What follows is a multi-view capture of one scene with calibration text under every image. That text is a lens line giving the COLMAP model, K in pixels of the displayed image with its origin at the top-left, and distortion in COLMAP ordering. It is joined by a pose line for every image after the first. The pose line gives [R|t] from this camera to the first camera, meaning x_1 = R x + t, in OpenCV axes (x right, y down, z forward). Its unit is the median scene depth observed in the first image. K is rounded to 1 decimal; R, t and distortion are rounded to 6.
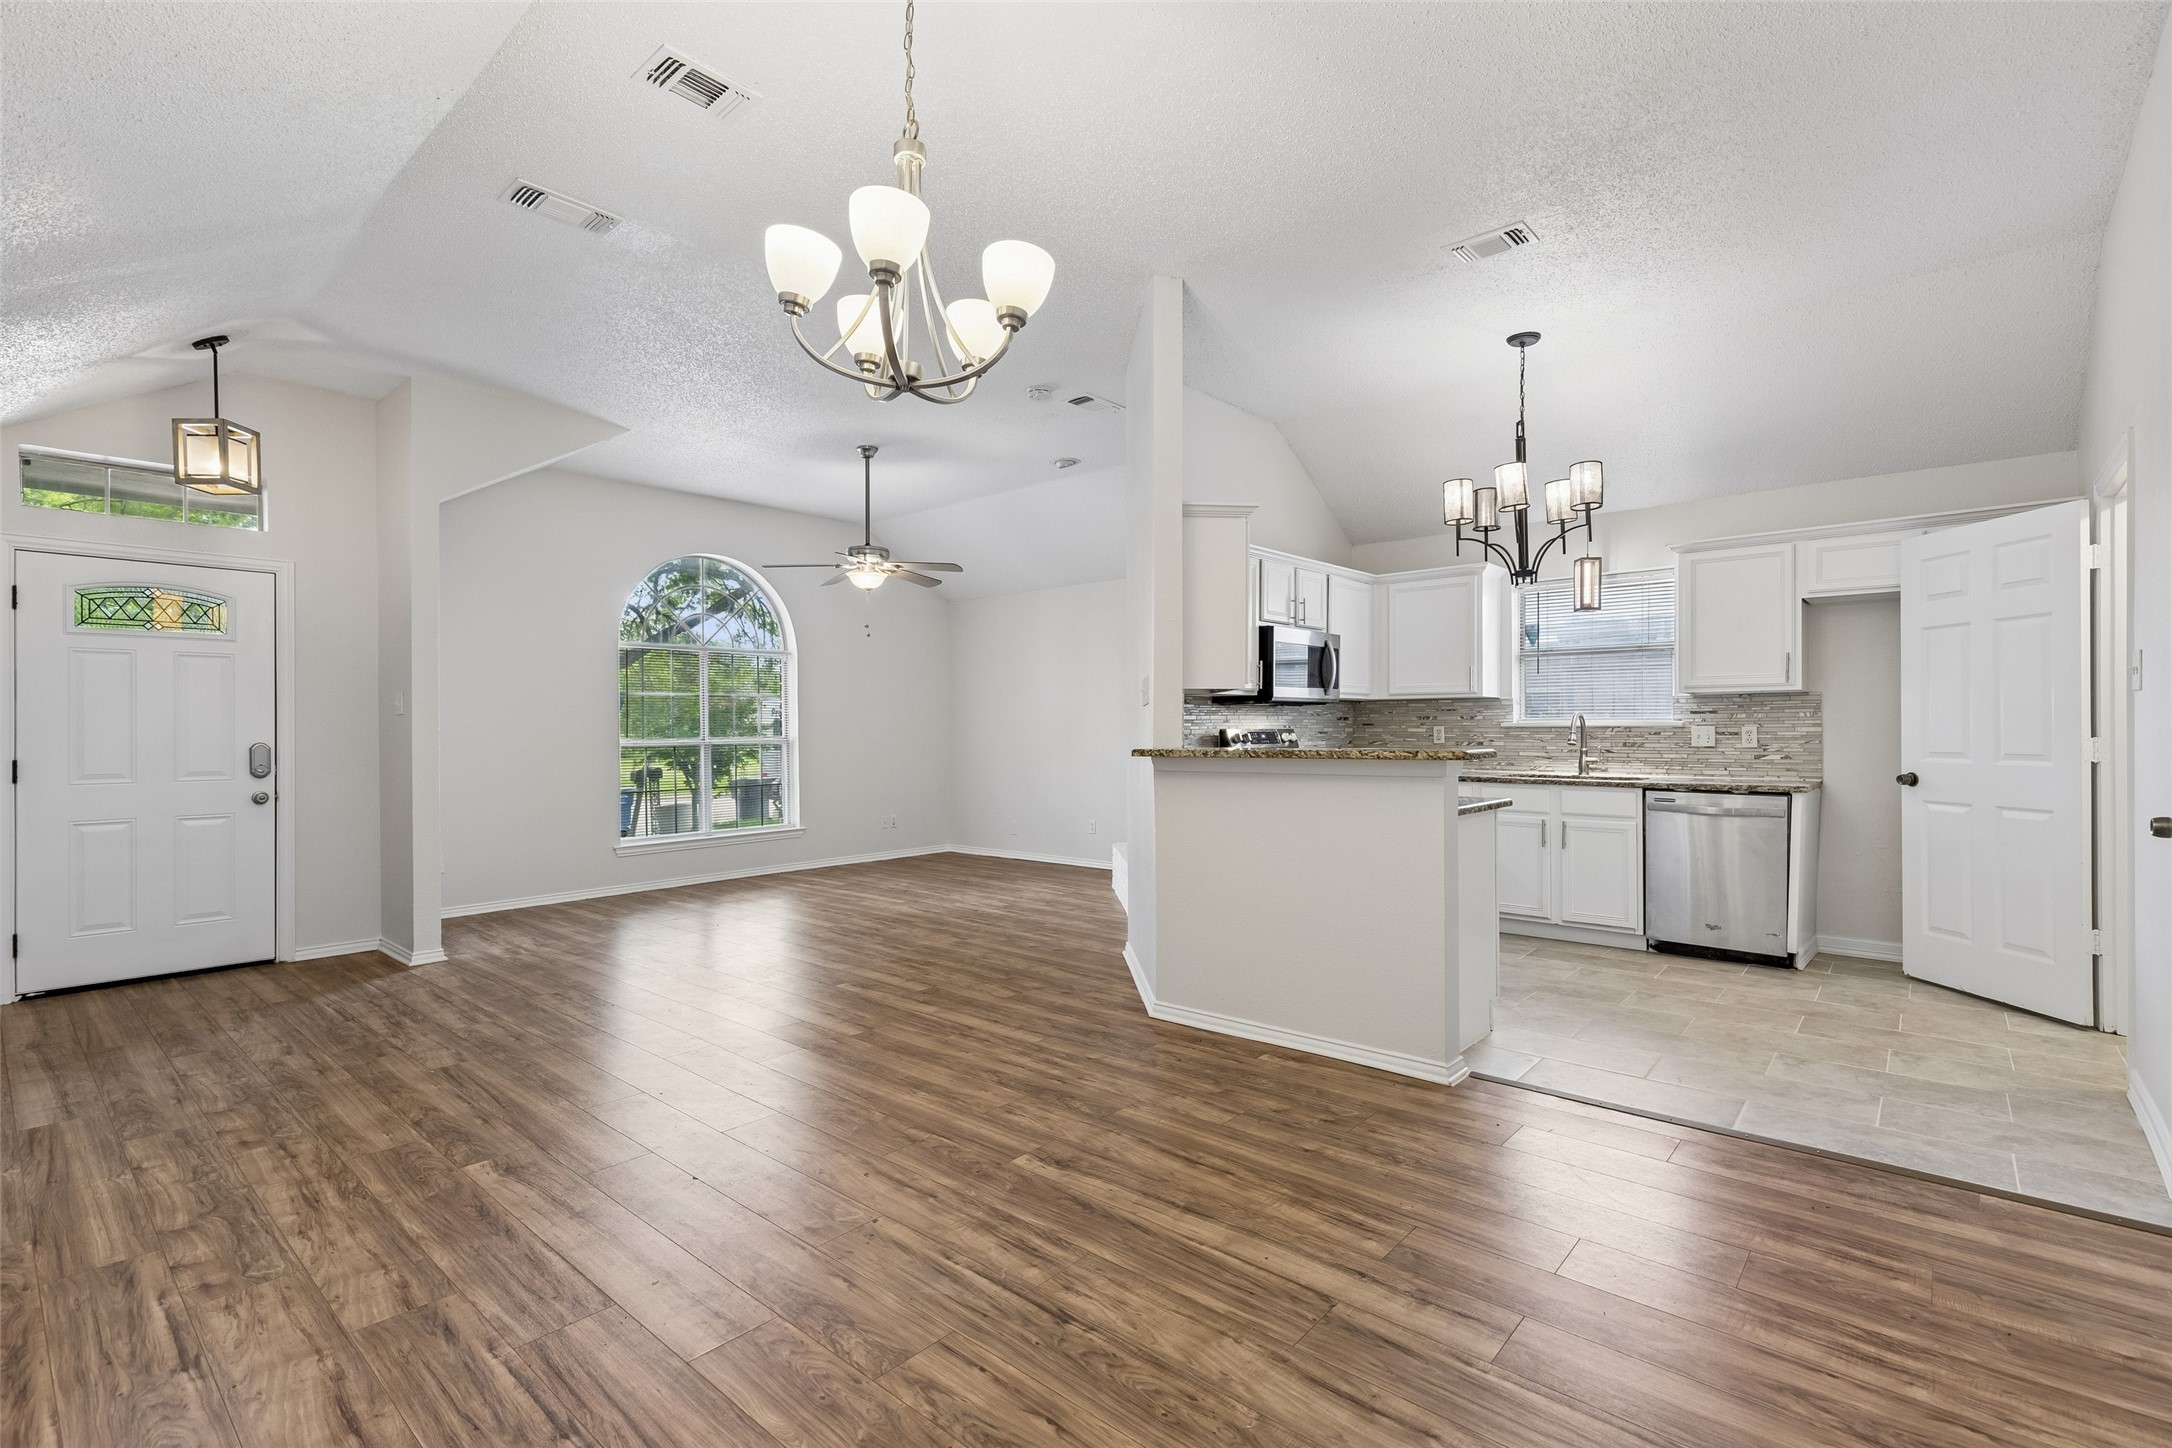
lens RADIAL K [[975.6, 0, 1094.5], [0, 975.6, 727.4], [0, 0, 1]] dist [0.013891, -0.004353]
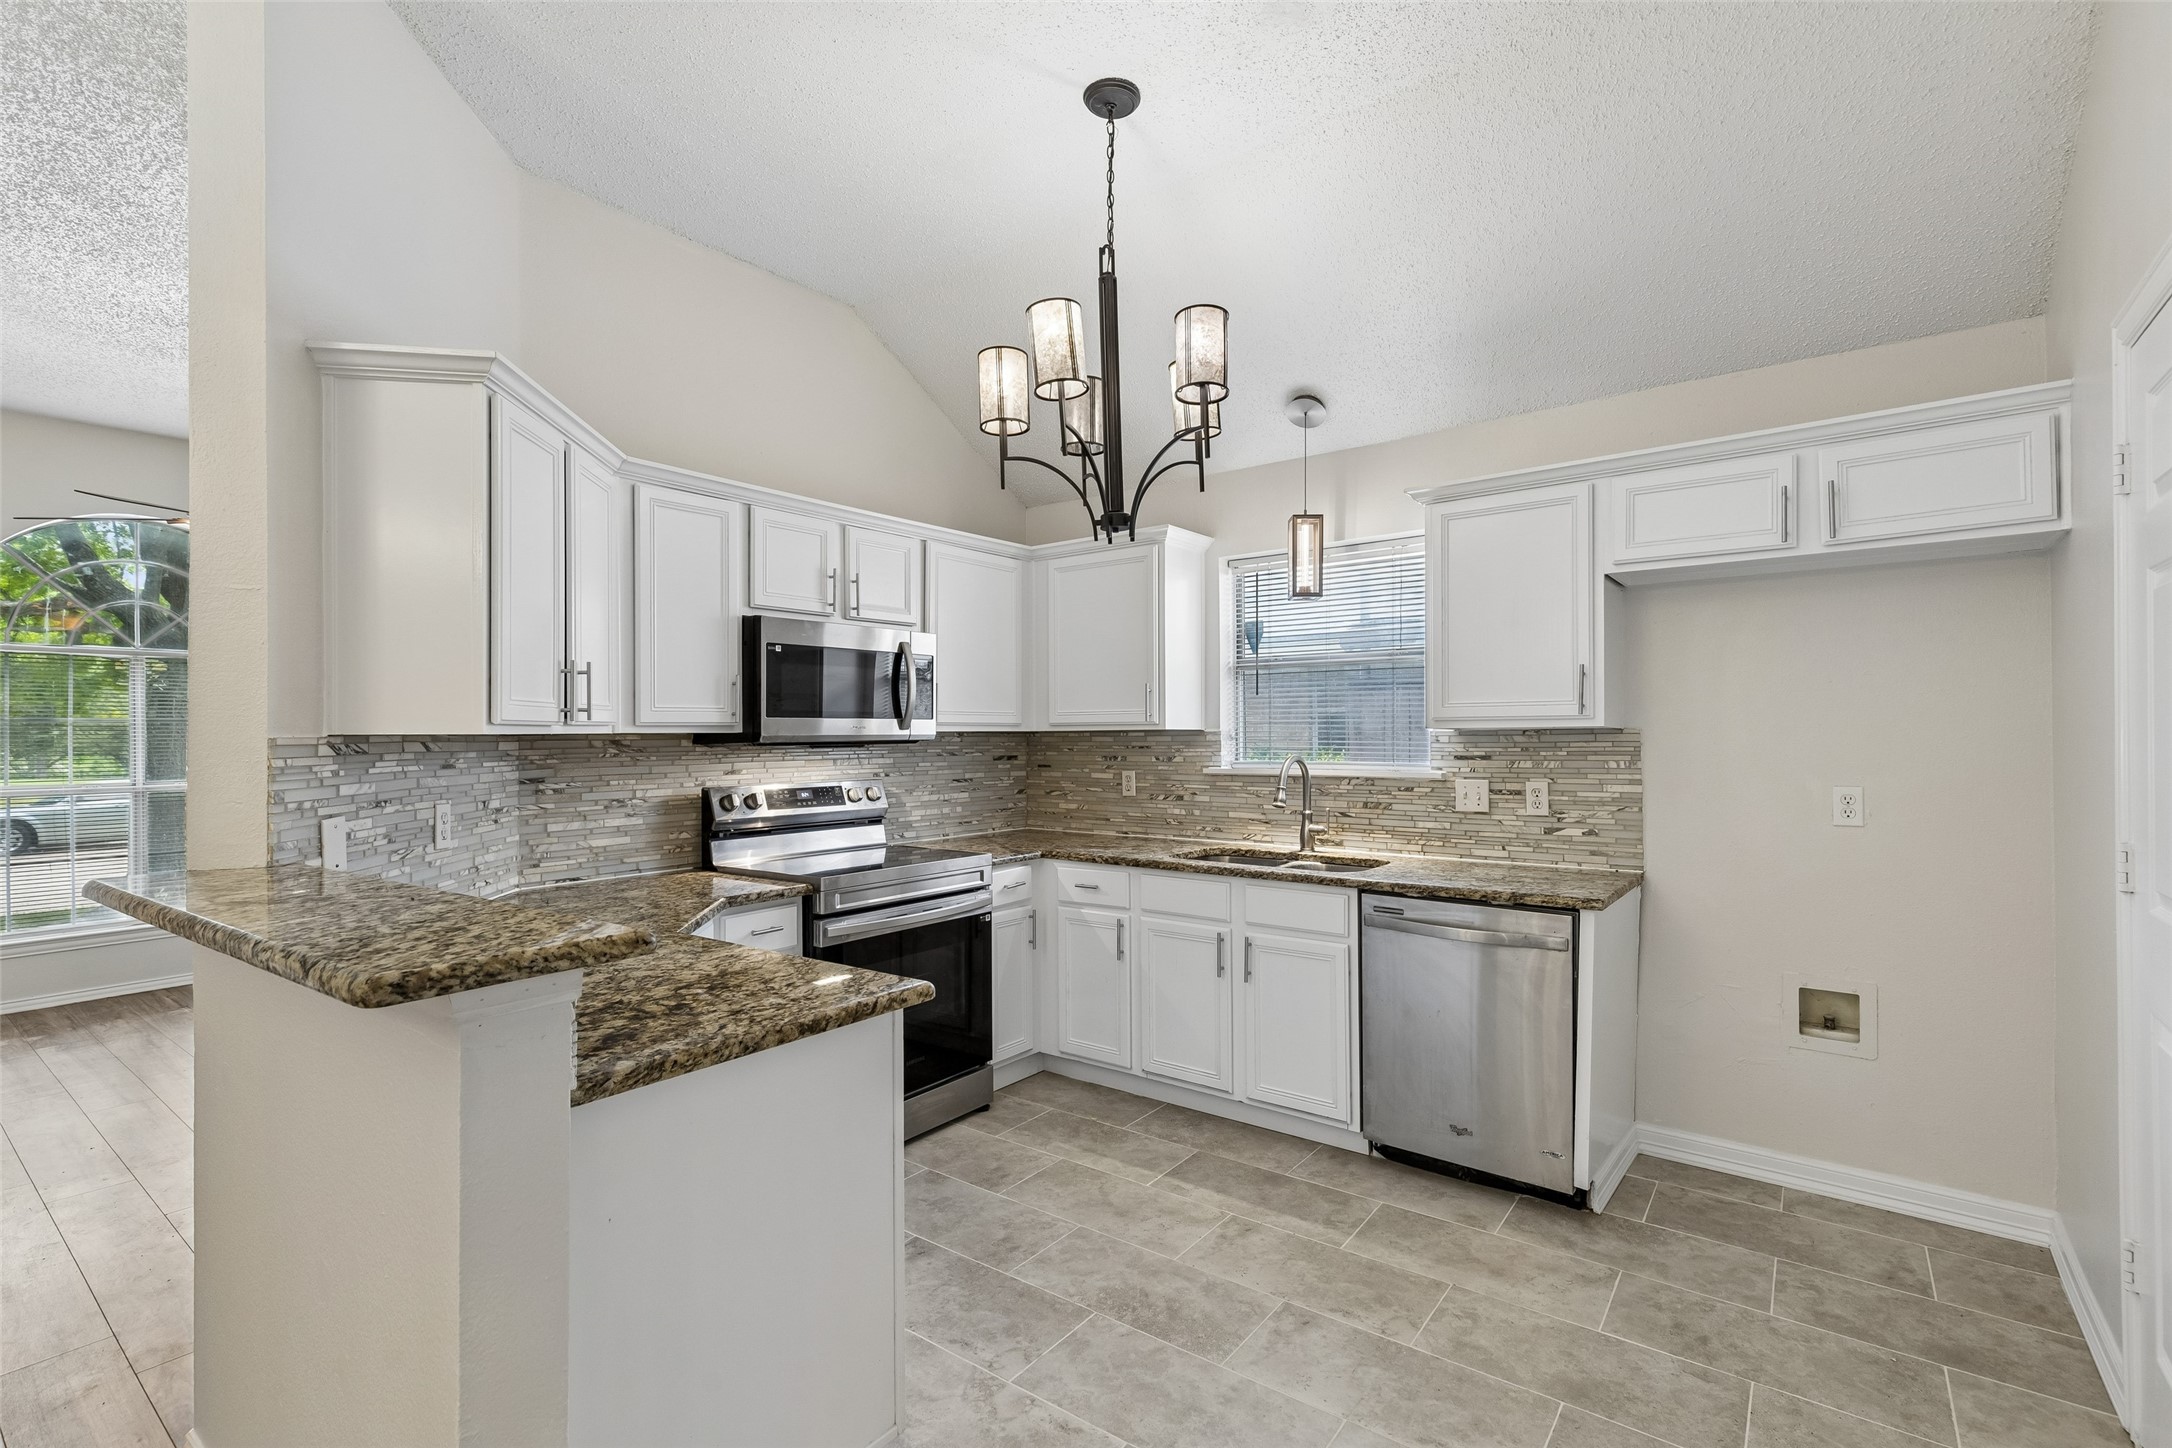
lens RADIAL K [[975.6, 0, 1094.5], [0, 975.6, 727.4], [0, 0, 1]] dist [0.013891, -0.004353]
pose [[0.997860, -0.001010, 0.065375, 0.388181], [0.001582, 0.999961, -0.008701, -0.034604], [-0.065363, 0.008785, 0.997823, 0.444073]]
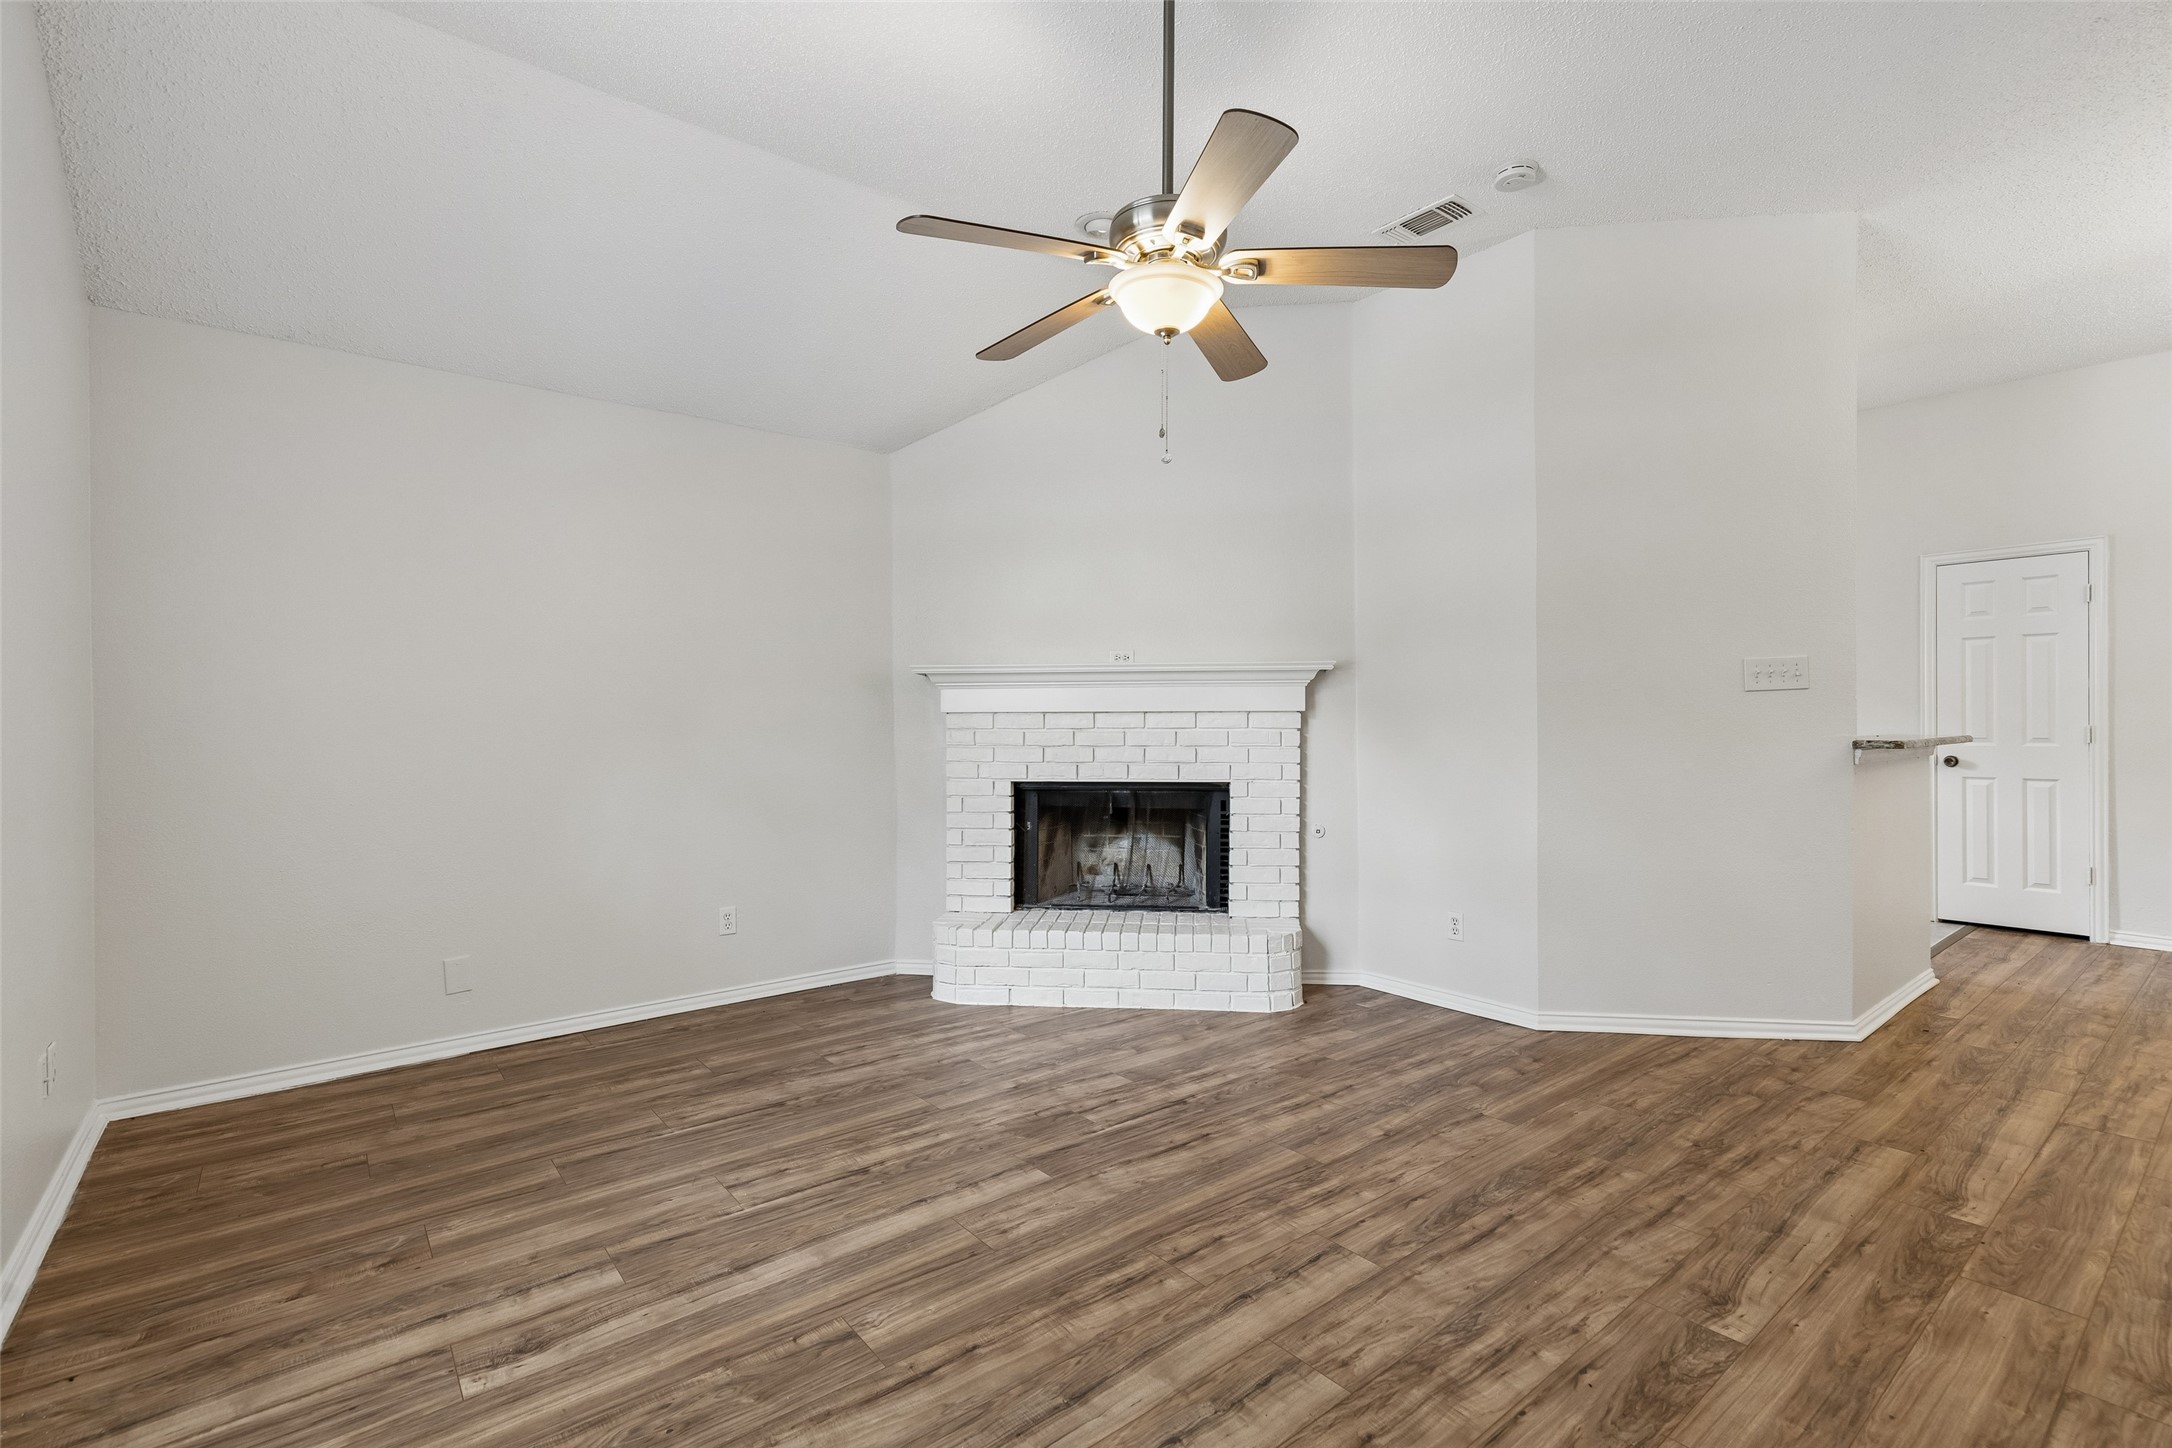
lens RADIAL K [[975.6, 0, 1094.5], [0, 975.6, 727.4], [0, 0, 1]] dist [0.013891, -0.004353]
pose [[0.171518, 0.000206, 0.985181, -0.808592], [-0.001936, 0.999998, 0.000128, 0.010429], [-0.985179, -0.001929, 0.171518, 1.313861]]
